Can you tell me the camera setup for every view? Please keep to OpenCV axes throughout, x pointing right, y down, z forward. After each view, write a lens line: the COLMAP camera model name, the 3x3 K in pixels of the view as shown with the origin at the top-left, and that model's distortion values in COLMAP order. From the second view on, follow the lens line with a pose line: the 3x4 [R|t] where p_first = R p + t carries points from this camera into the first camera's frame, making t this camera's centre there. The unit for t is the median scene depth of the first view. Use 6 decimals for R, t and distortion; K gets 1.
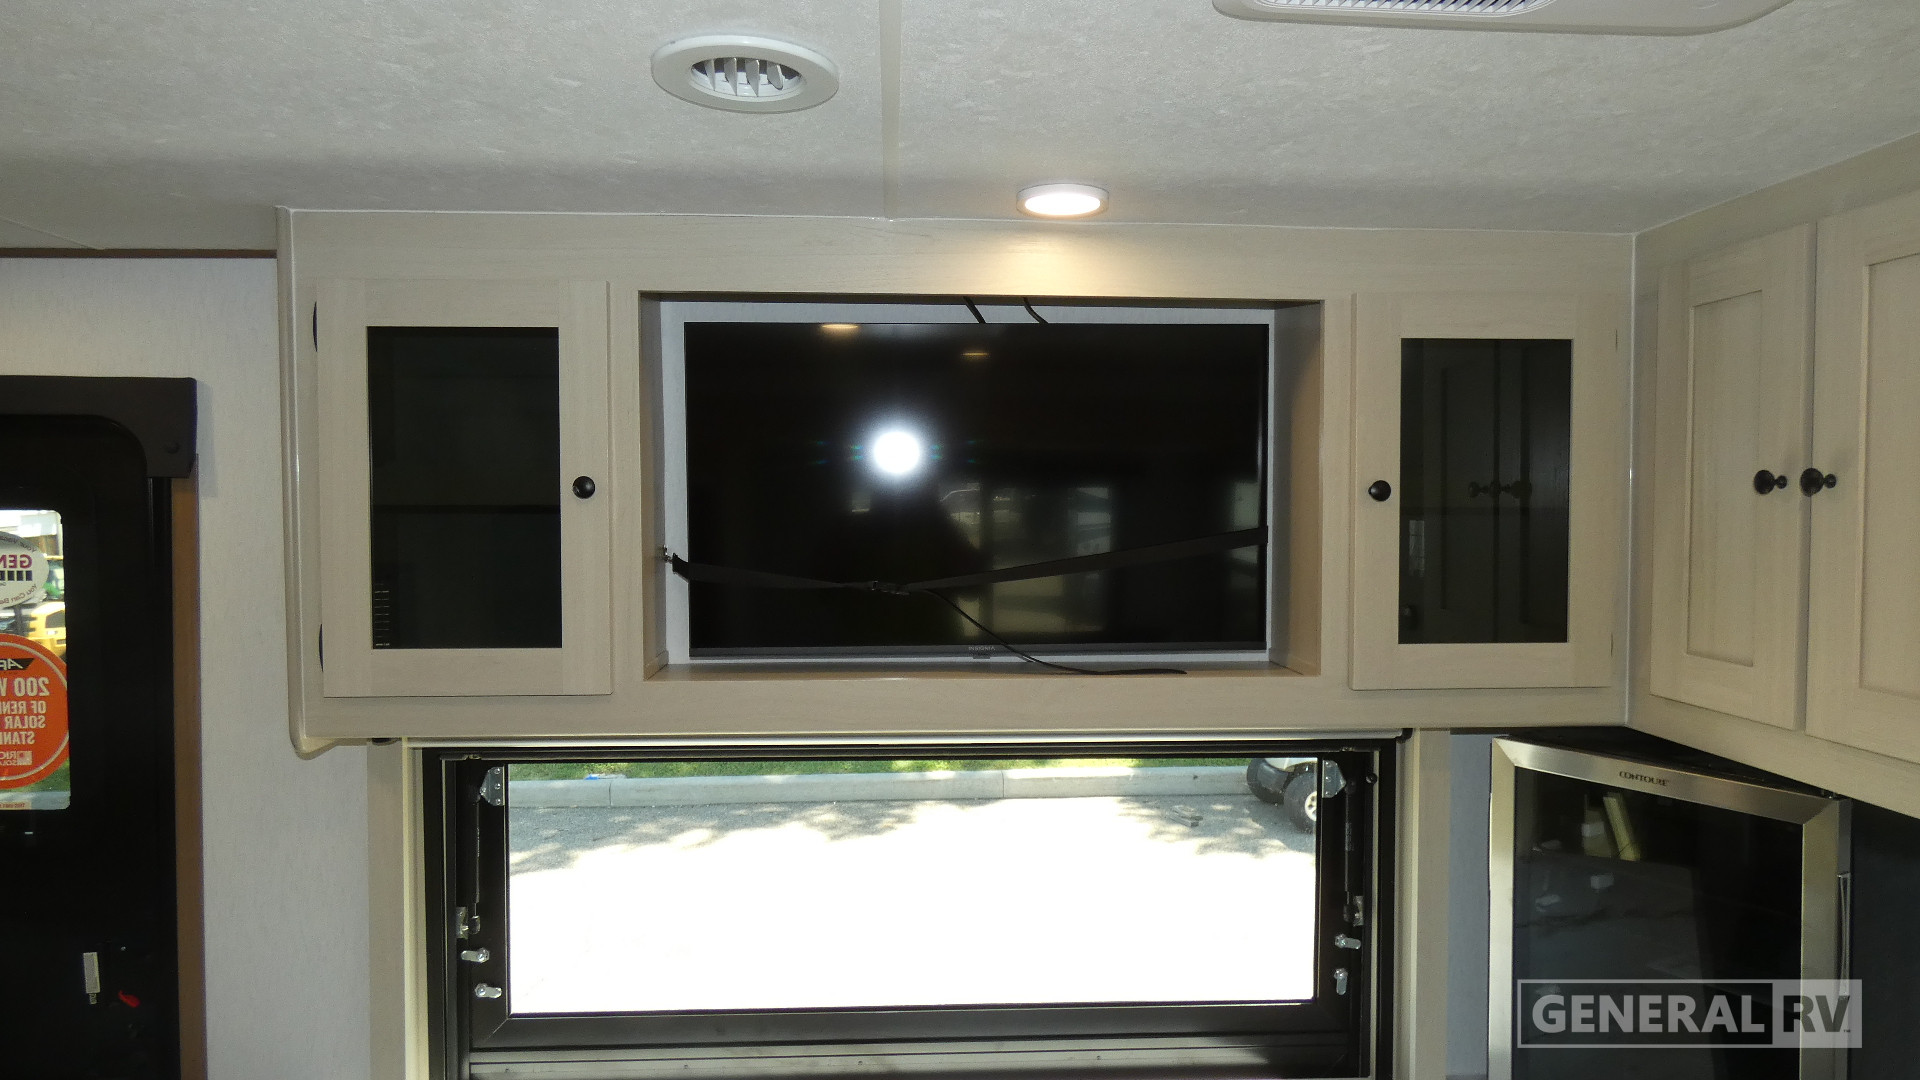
lens RADIAL K [[1140.6, 0, 965.6], [0, 1140.6, 535.6], [0, 0, 1]] dist [-0.001488, 0.001671]
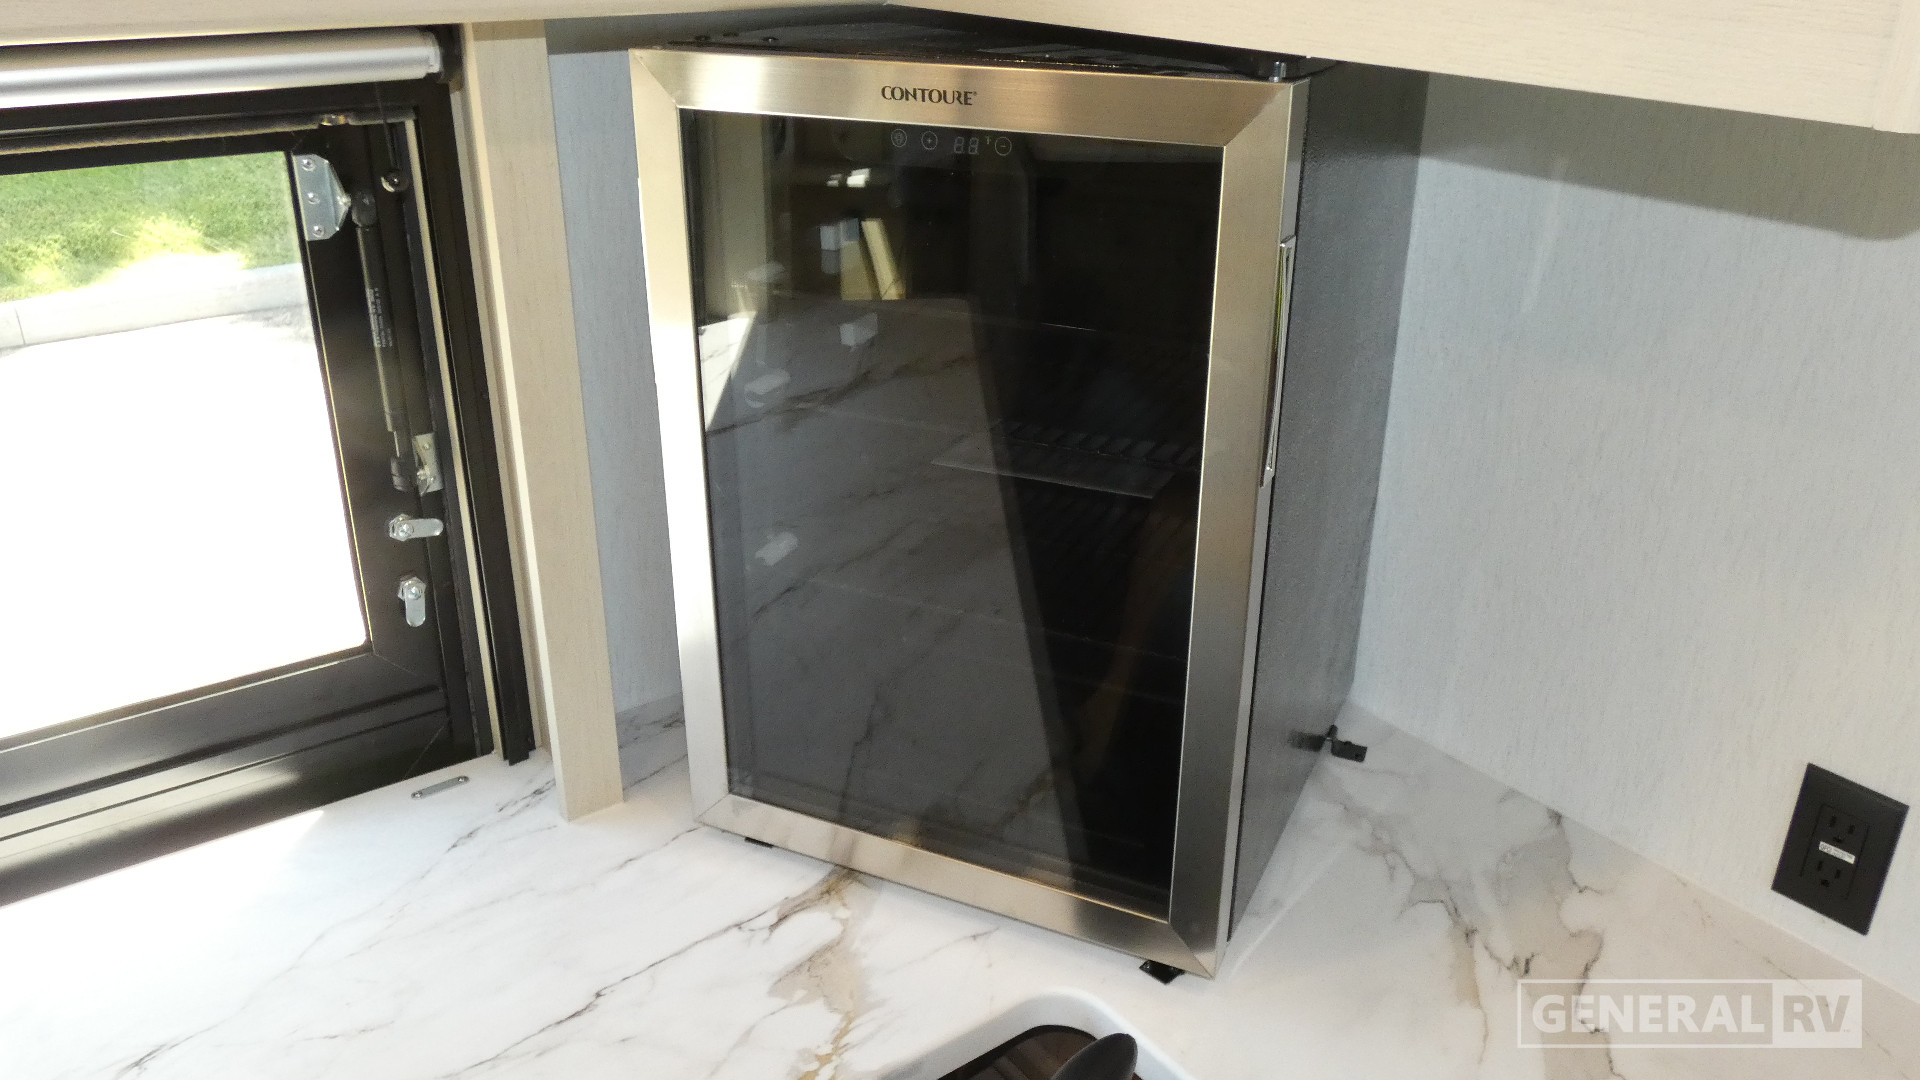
lens RADIAL K [[1445.2, 0, 960.0], [0, 1445.2, 540.0], [0, 0, 1]] dist [-0.006815, -0.005460]
pose [[0.837902, -0.218632, 0.500120, 0.219710], [0.007383, 0.920728, 0.390135, 0.119456], [-0.545770, -0.323203, 0.773094, 0.386451]]
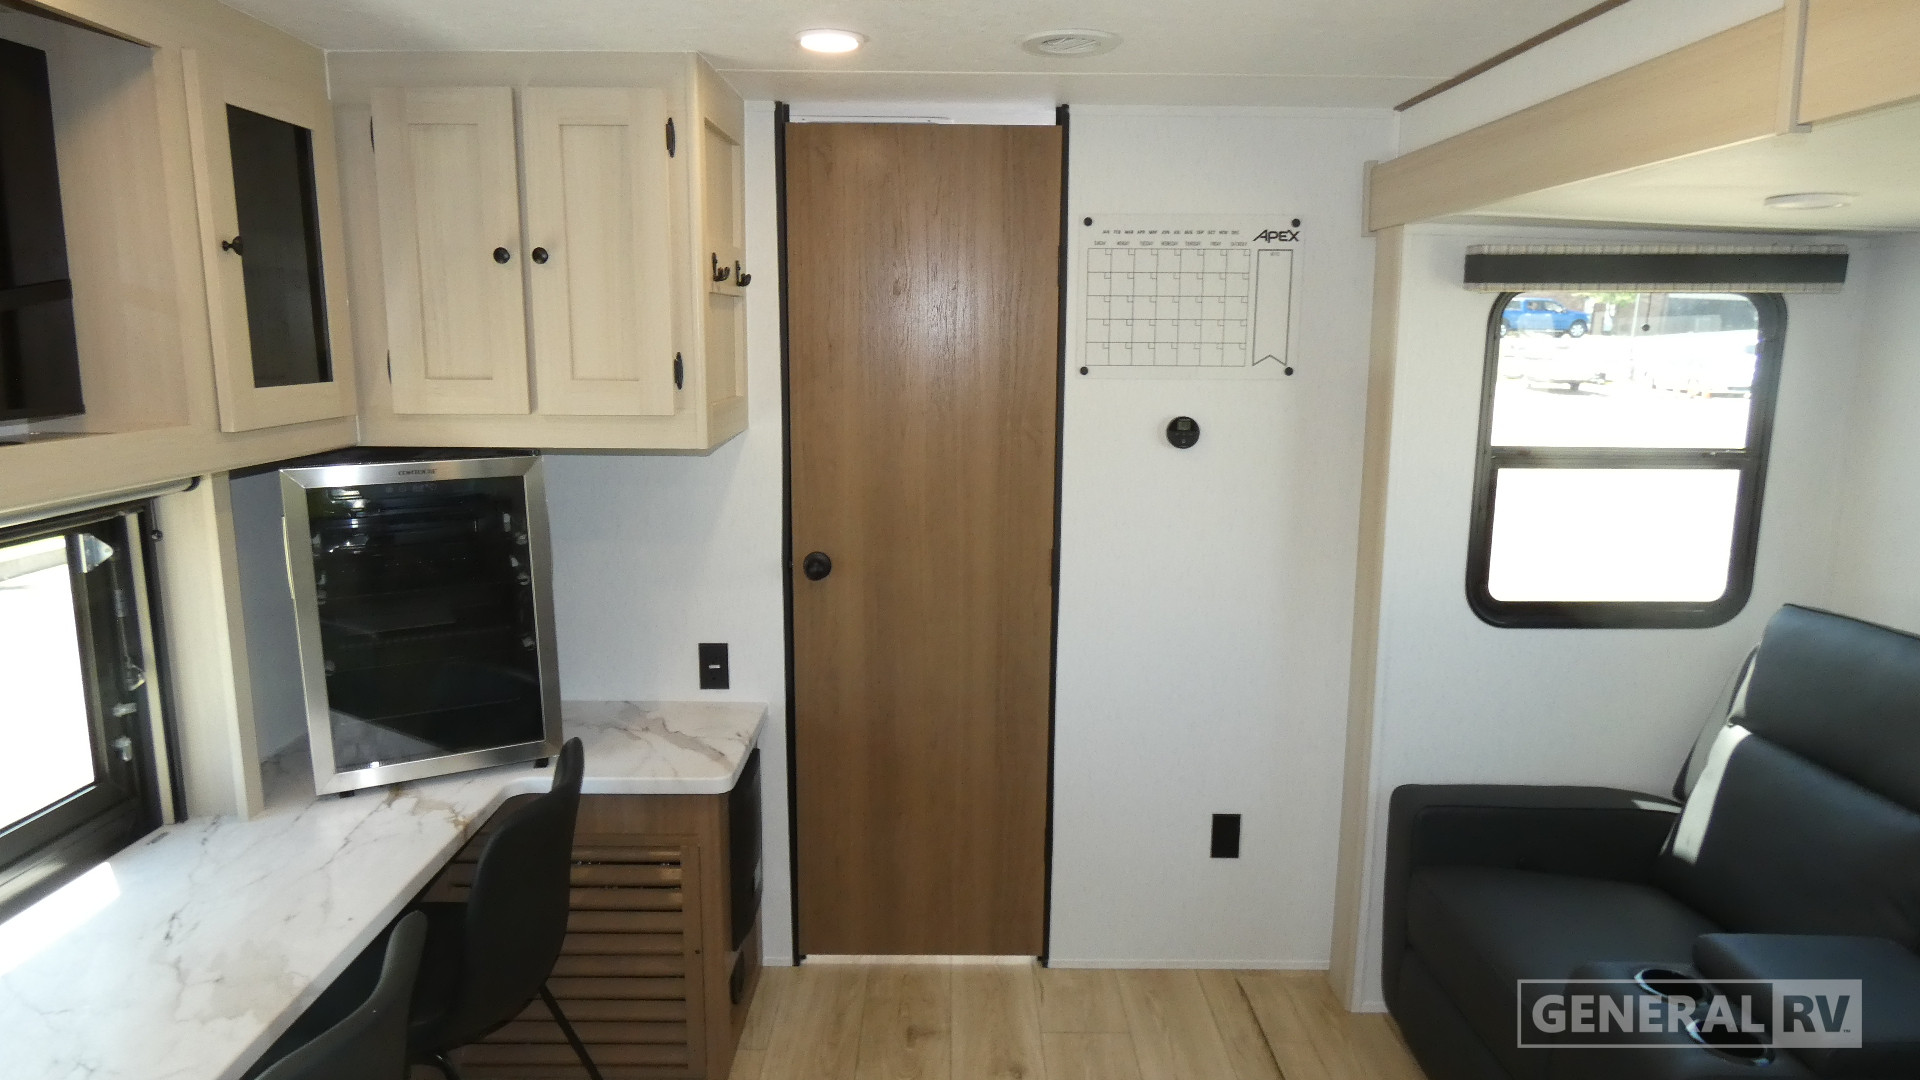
lens RADIAL K [[1153.2, 0, 954.9], [0, 1153.2, 534.1], [0, 0, 1]] dist [-0.005929, 0.002729]
pose [[0.052461, -0.169578, 0.984120, -0.597016], [0.025470, 0.985383, 0.168438, 0.053751], [-0.998298, 0.016229, 0.056014, 0.213579]]
